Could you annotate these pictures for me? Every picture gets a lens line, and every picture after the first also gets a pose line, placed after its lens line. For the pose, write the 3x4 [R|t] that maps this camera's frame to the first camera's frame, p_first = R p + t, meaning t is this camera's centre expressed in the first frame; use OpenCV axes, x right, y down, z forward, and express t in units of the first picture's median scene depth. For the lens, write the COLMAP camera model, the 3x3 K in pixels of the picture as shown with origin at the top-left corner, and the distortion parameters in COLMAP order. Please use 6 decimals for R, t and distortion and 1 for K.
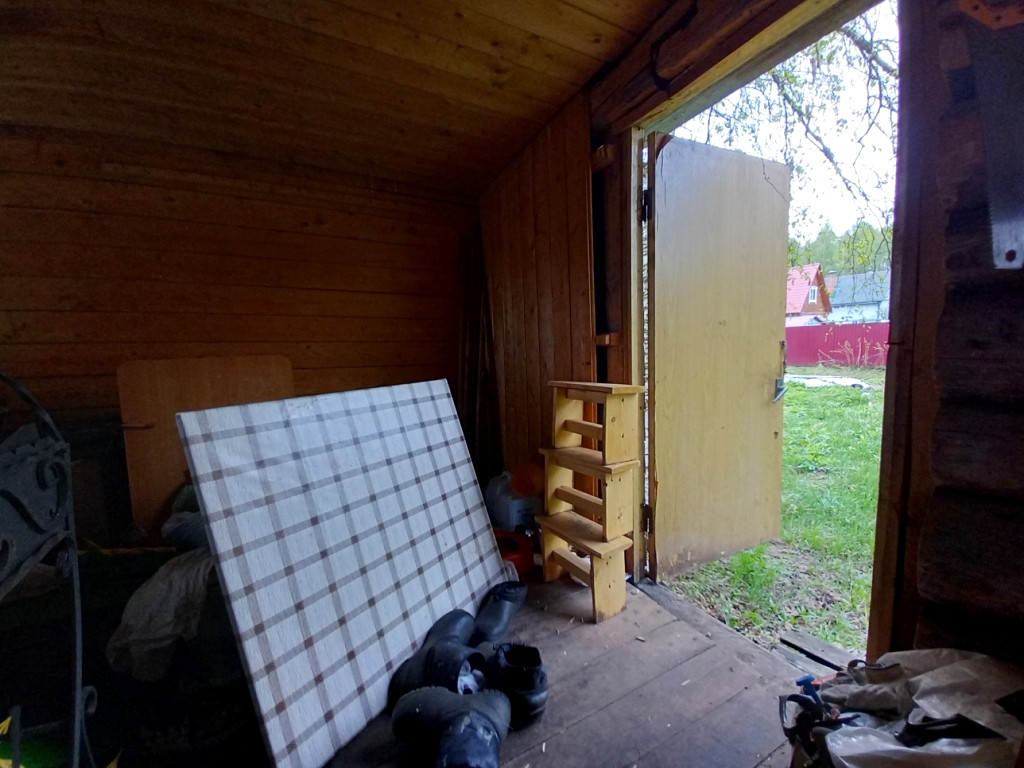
lens RADIAL K [[405.1, 0, 516.8], [0, 405.1, 398.4], [0, 0, 1]] dist [0.000961, -0.000153]
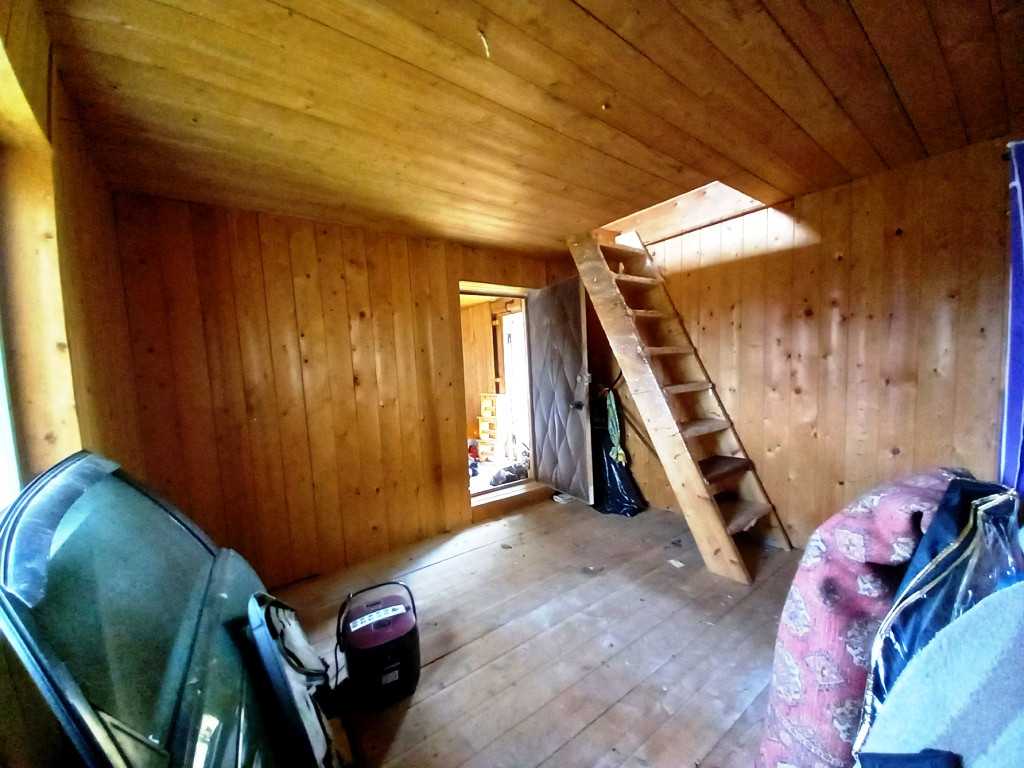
lens RADIAL K [[405.1, 0, 516.8], [0, 405.1, 398.4], [0, 0, 1]] dist [0.000961, -0.000153]
pose [[0.985310, -0.017071, 0.169919, -0.162035], [0.022606, 0.999273, -0.030694, 0.089302], [-0.169271, 0.034084, 0.984980, -2.021964]]
